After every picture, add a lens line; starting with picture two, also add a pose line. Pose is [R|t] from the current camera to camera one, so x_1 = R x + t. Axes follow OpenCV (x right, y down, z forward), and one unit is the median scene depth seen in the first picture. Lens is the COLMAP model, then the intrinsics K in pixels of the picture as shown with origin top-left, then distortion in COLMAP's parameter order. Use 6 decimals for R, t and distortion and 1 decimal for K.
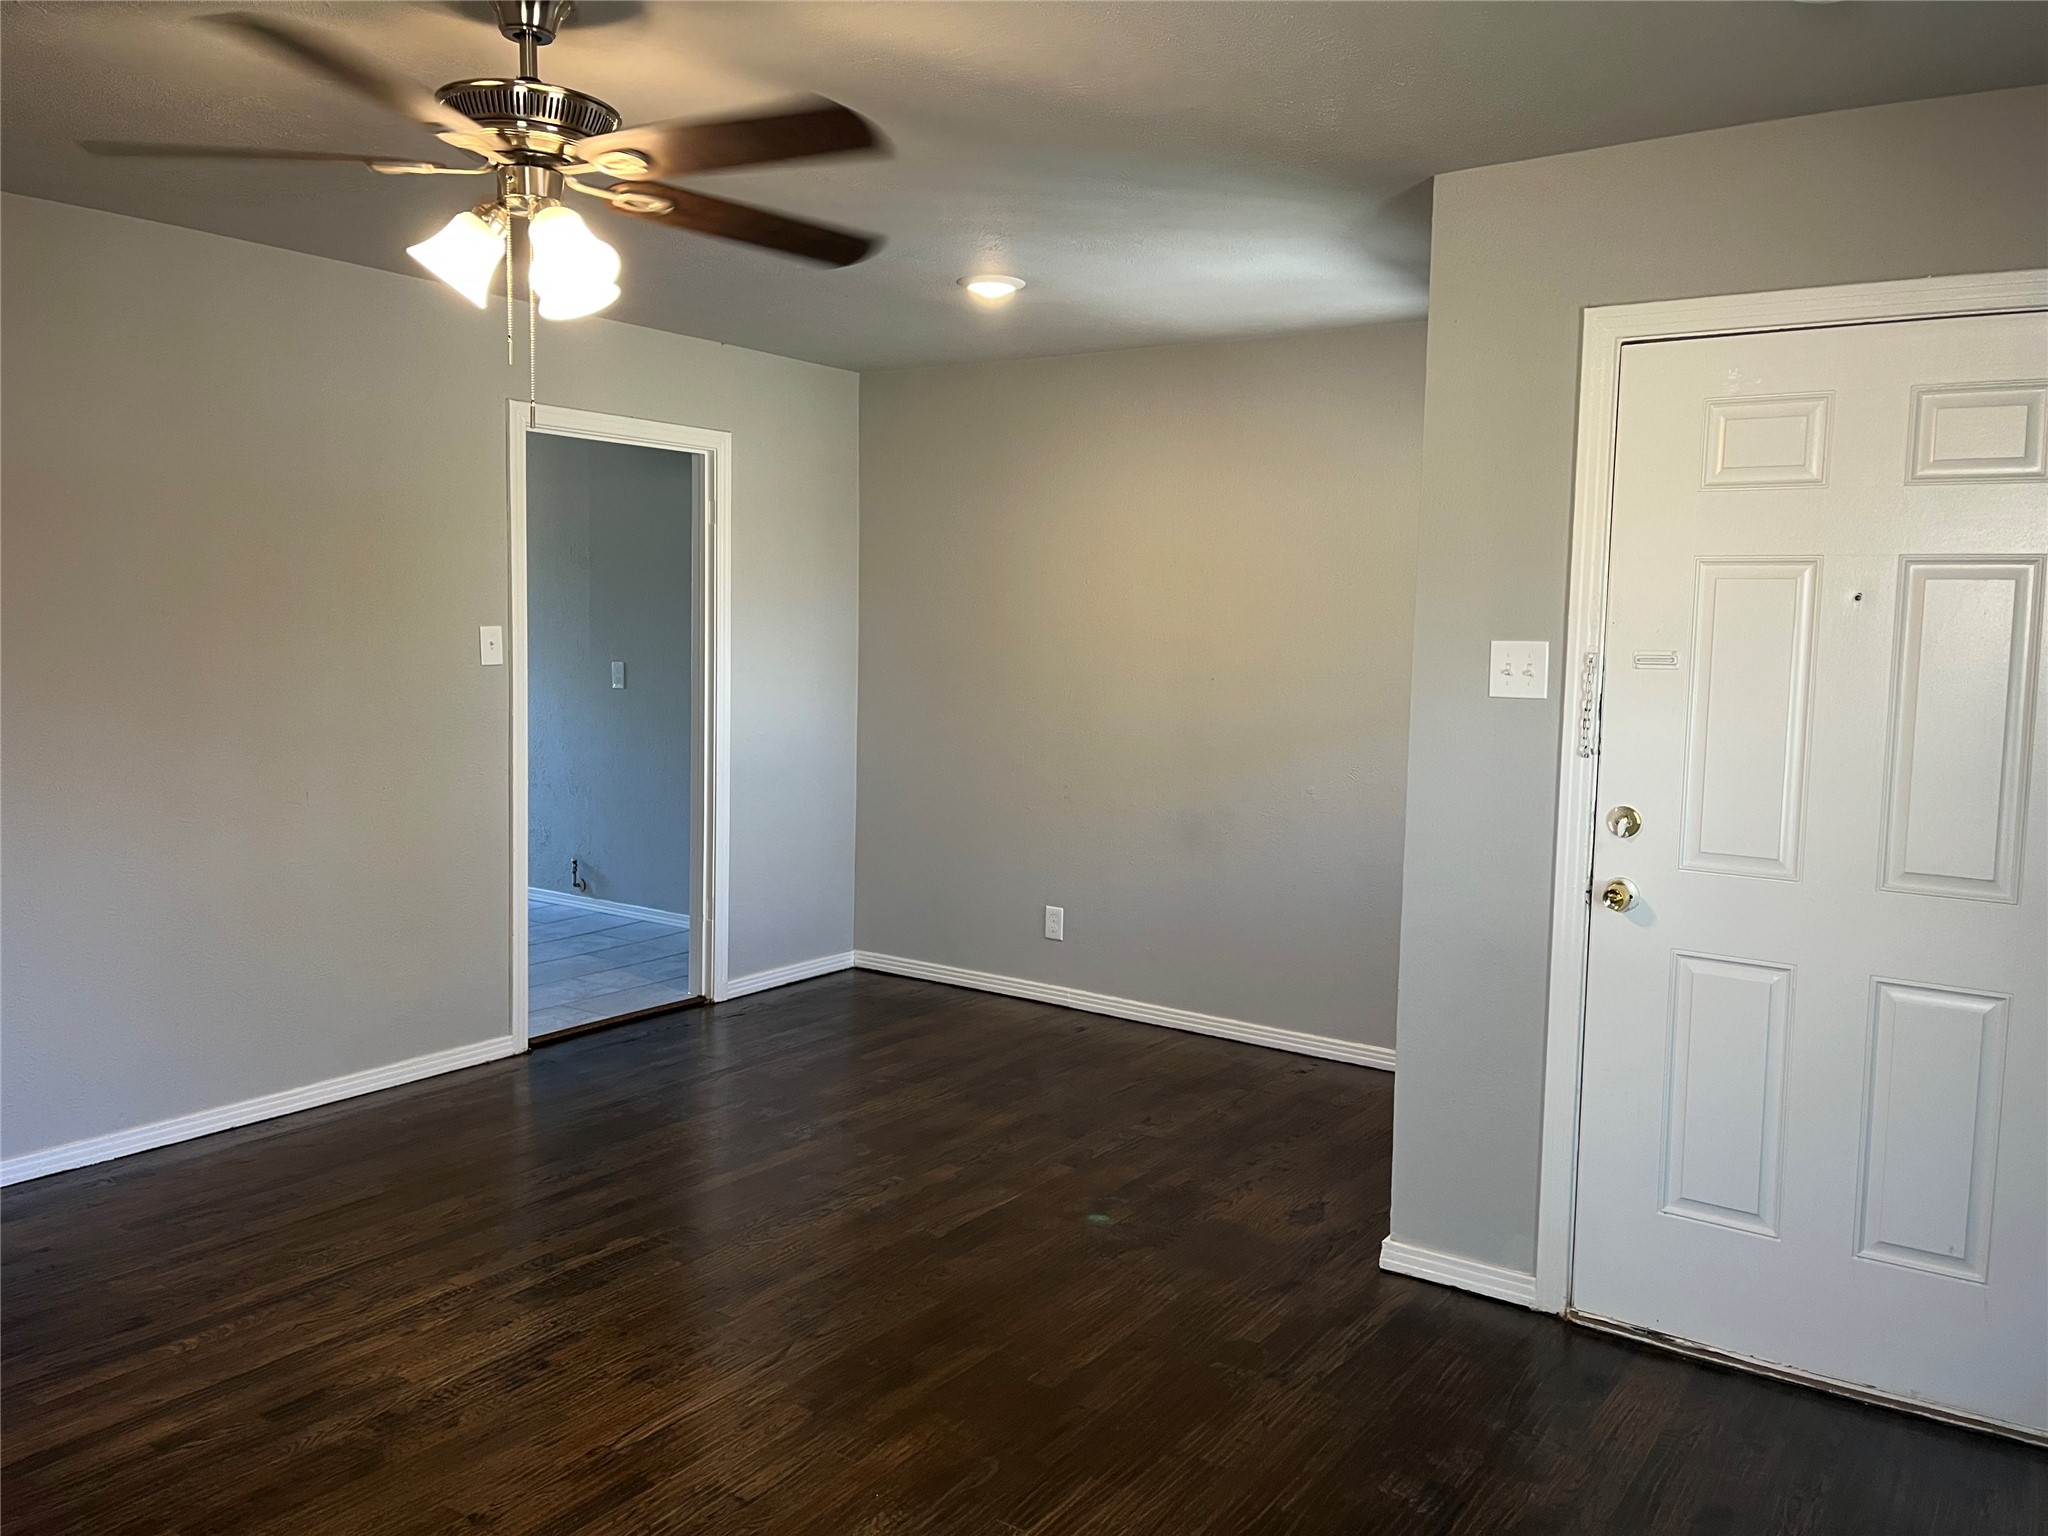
lens RADIAL K [[1575.3, 0, 1020.9], [0, 1575.3, 748.8], [0, 0, 1]] dist [0.027024, -0.011305]
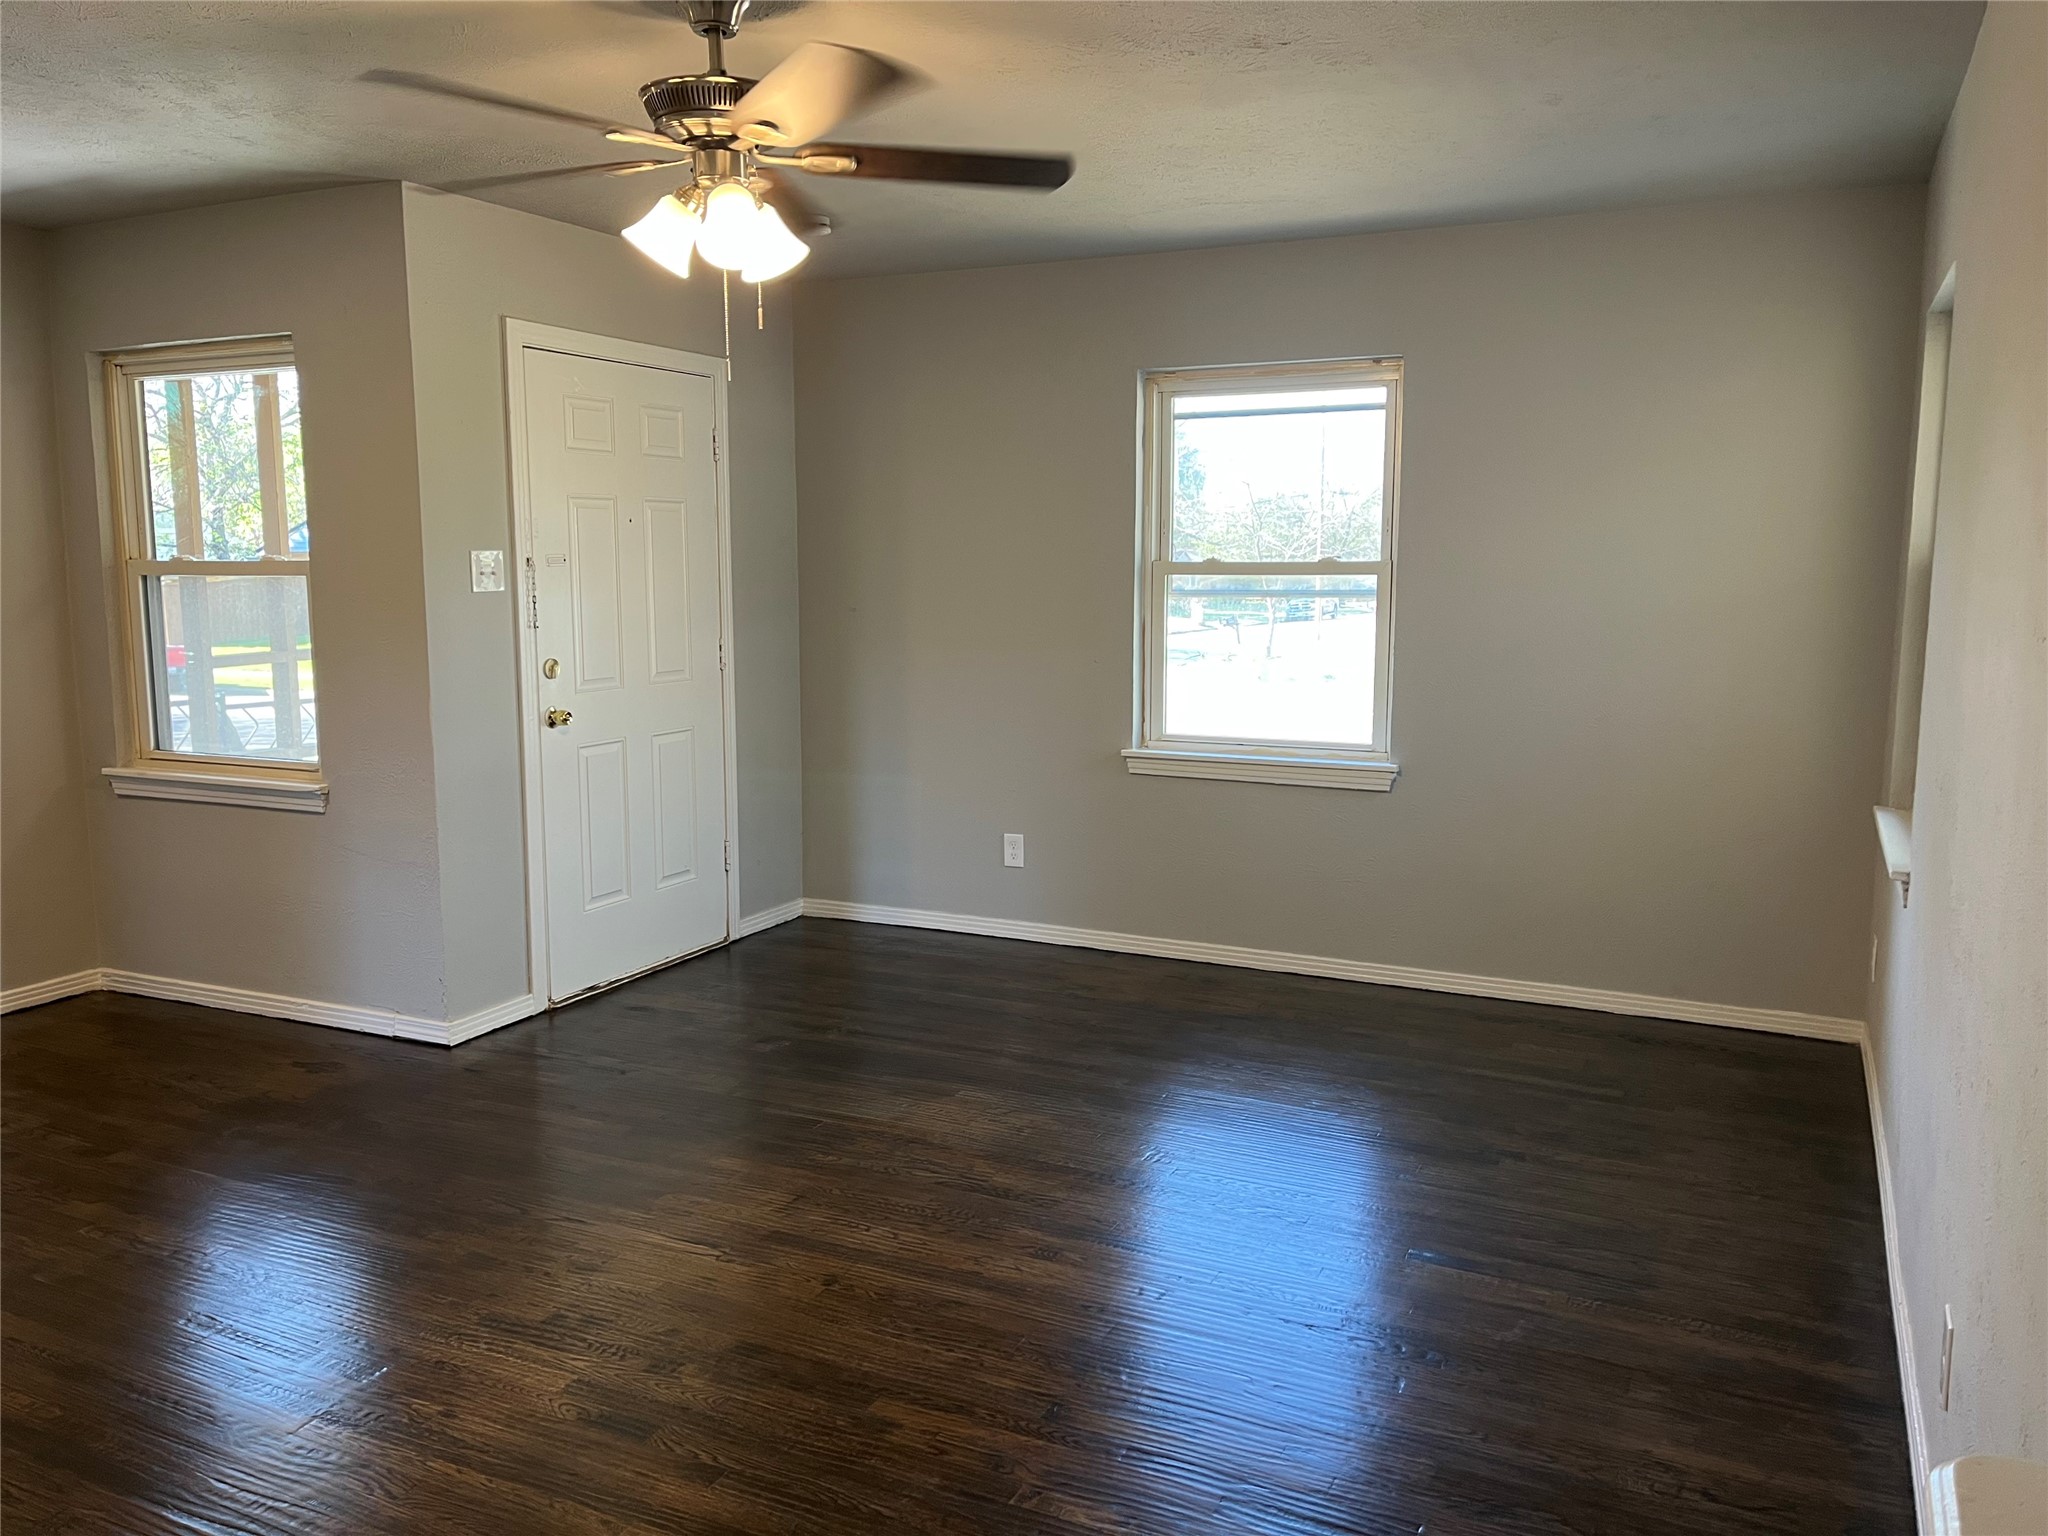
lens RADIAL K [[1575.3, 0, 1018.7], [0, 1575.3, 772.7], [0, 0, 1]] dist [0.027024, -0.011305]
pose [[-0.156236, -0.154938, 0.975492, -1.185553], [0.090717, 0.981195, 0.170373, -0.073494], [-0.983545, 0.115112, -0.139243, 0.782673]]
